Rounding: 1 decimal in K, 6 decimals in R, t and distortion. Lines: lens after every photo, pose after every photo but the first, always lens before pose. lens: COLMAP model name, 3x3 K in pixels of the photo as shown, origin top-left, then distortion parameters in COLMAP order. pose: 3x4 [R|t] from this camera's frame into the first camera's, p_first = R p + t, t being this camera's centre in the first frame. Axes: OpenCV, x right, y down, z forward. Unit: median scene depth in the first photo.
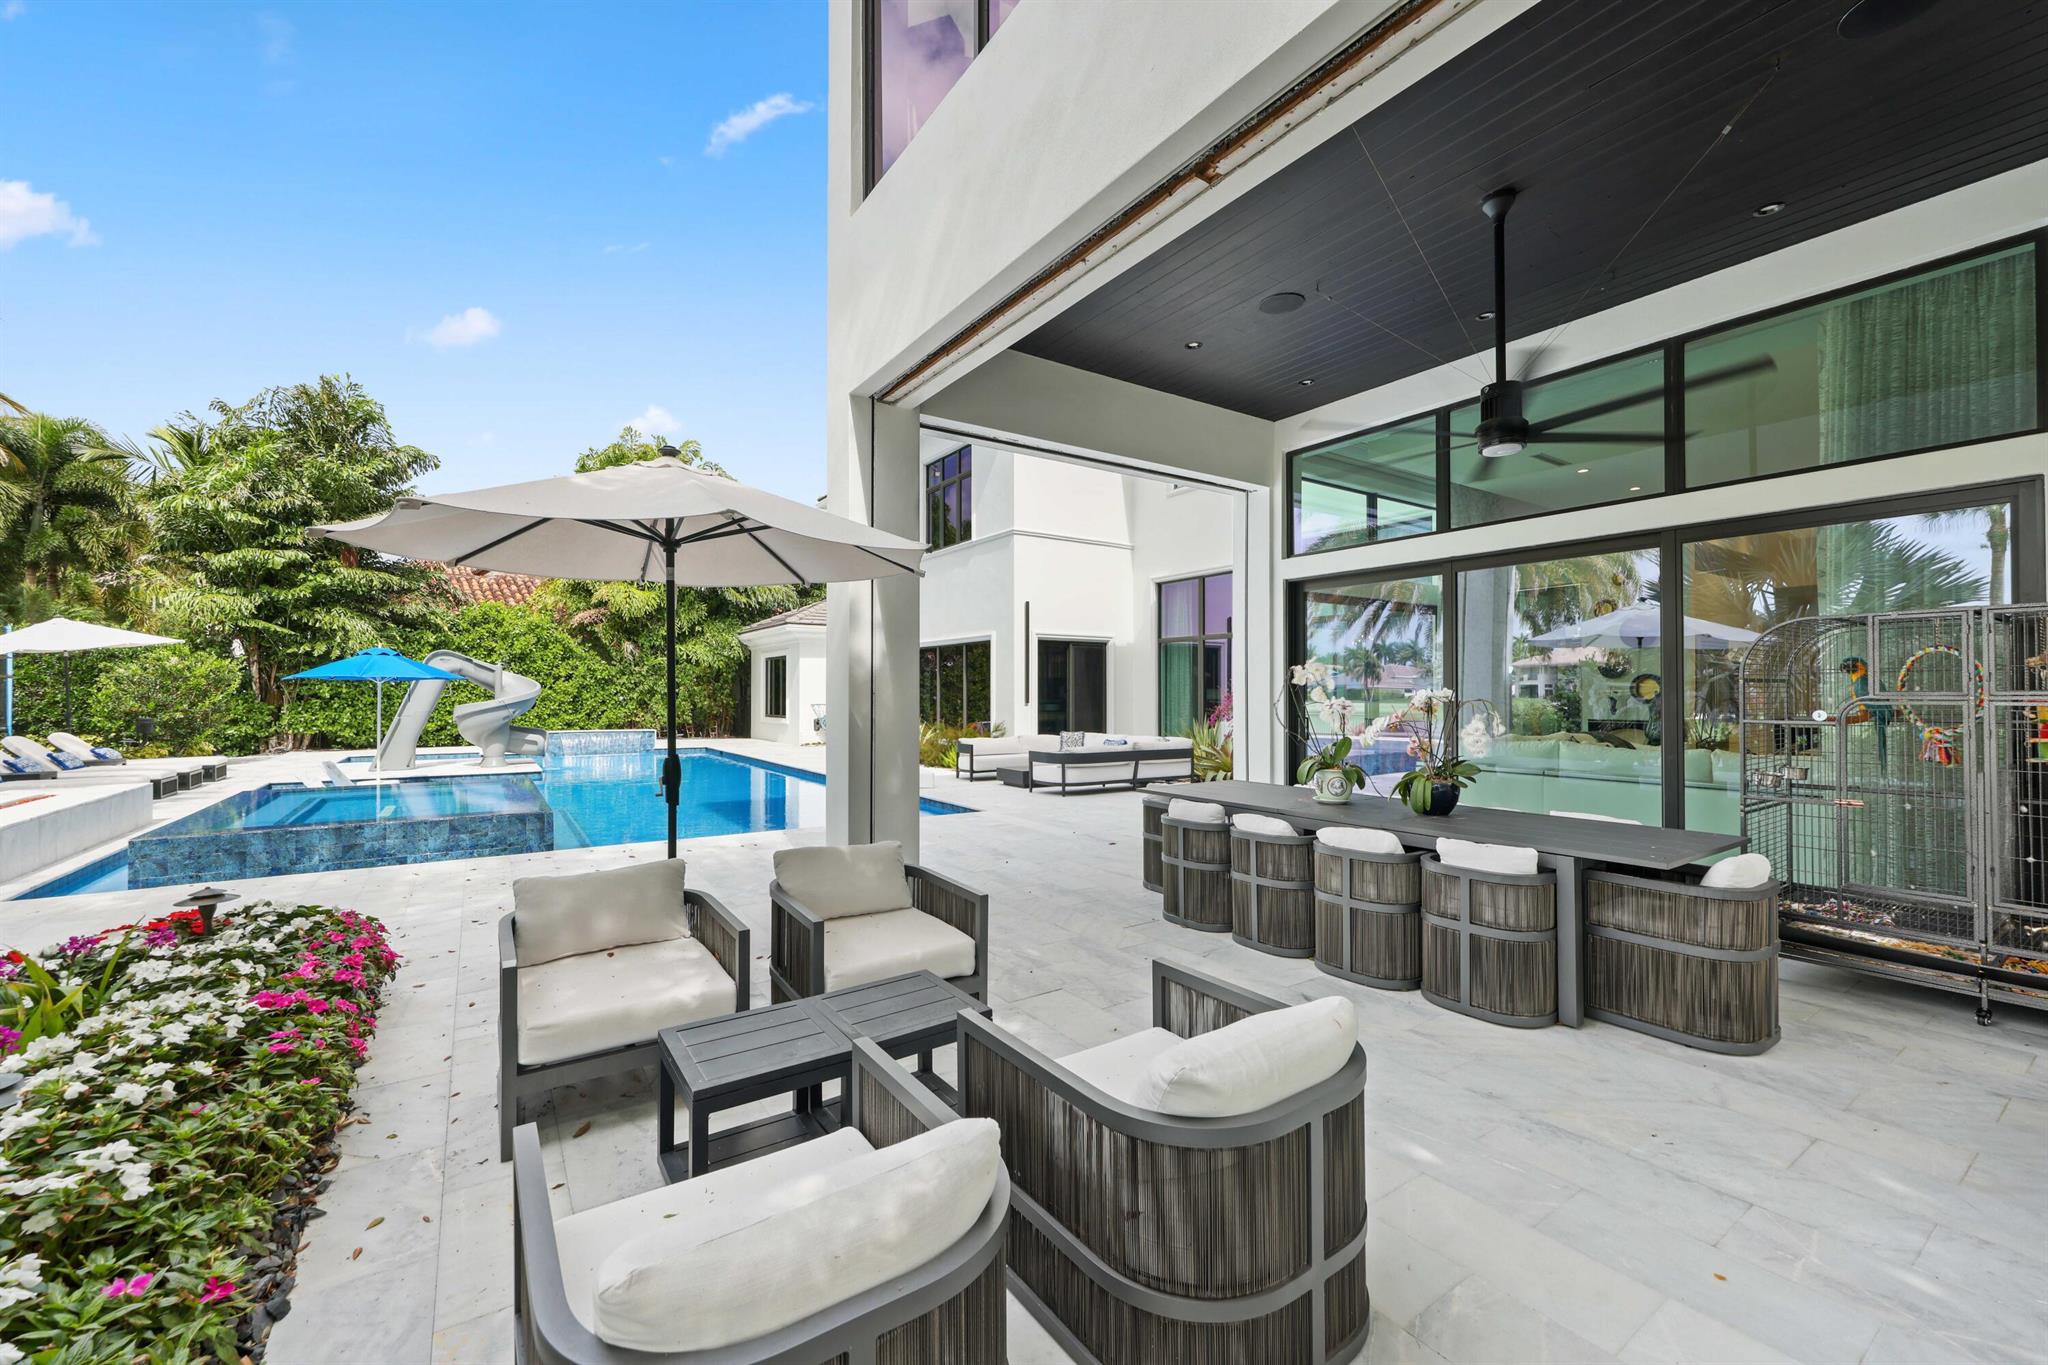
lens RADIAL K [[817.6, 0, 1020.8], [0, 817.6, 681.1], [0, 0, 1]] dist [-0.000909, -0.000140]
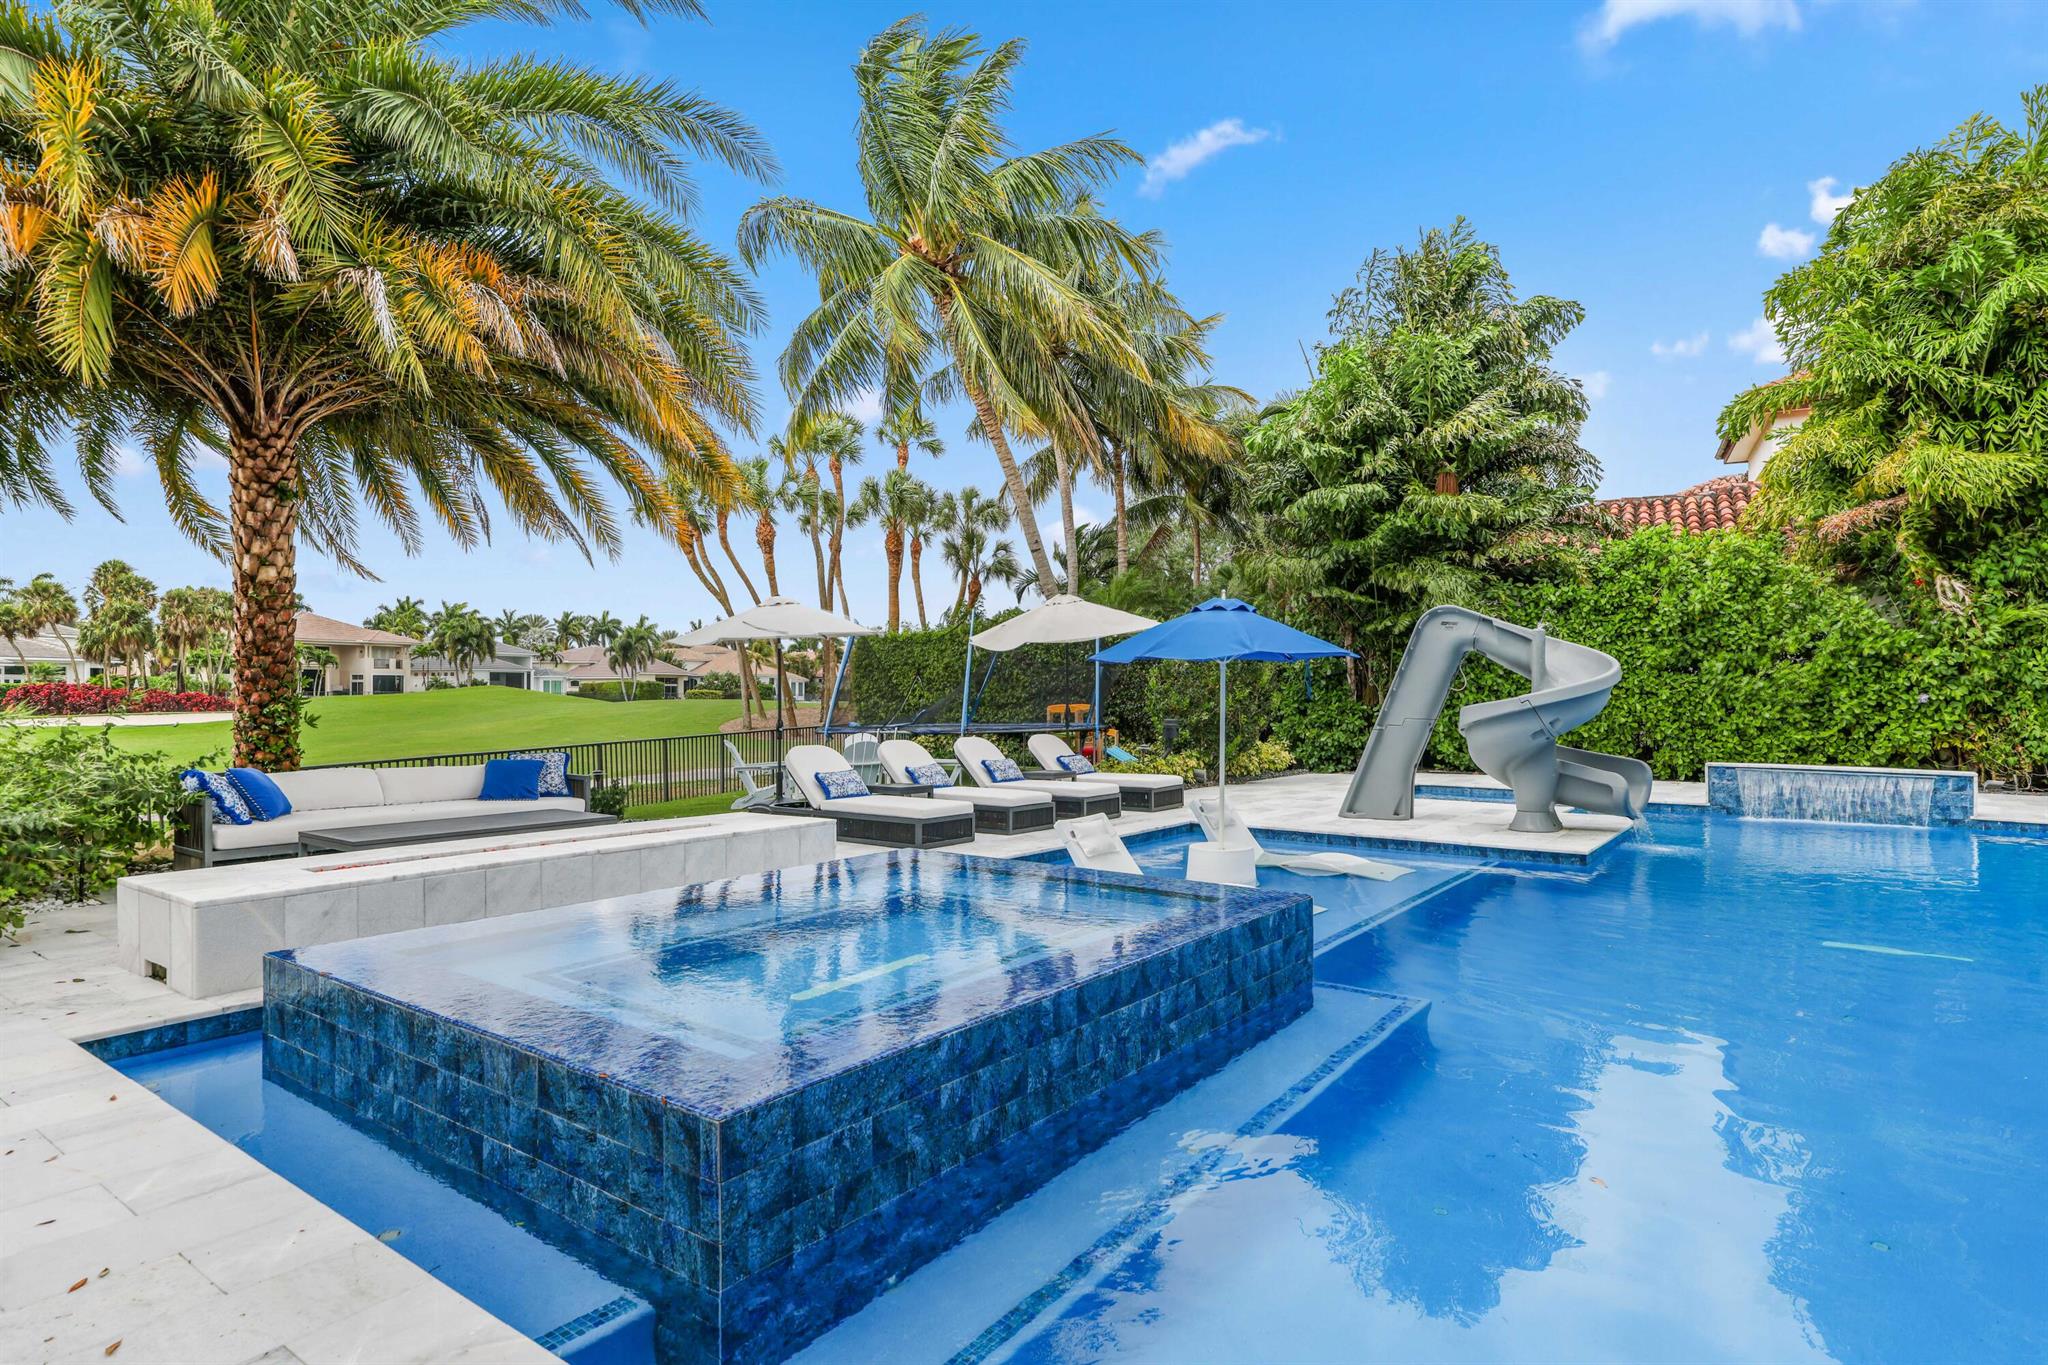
lens RADIAL K [[1102.3, 0, 1041.8], [0, 1102.3, 670.5], [0, 0, 1]] dist [-0.004669, -0.001397]
pose [[0.325277, -0.020480, -0.945397, -0.079808], [0.009141, 0.999787, -0.018513, 0.014371], [0.945574, -0.002620, 0.325395, 0.390146]]
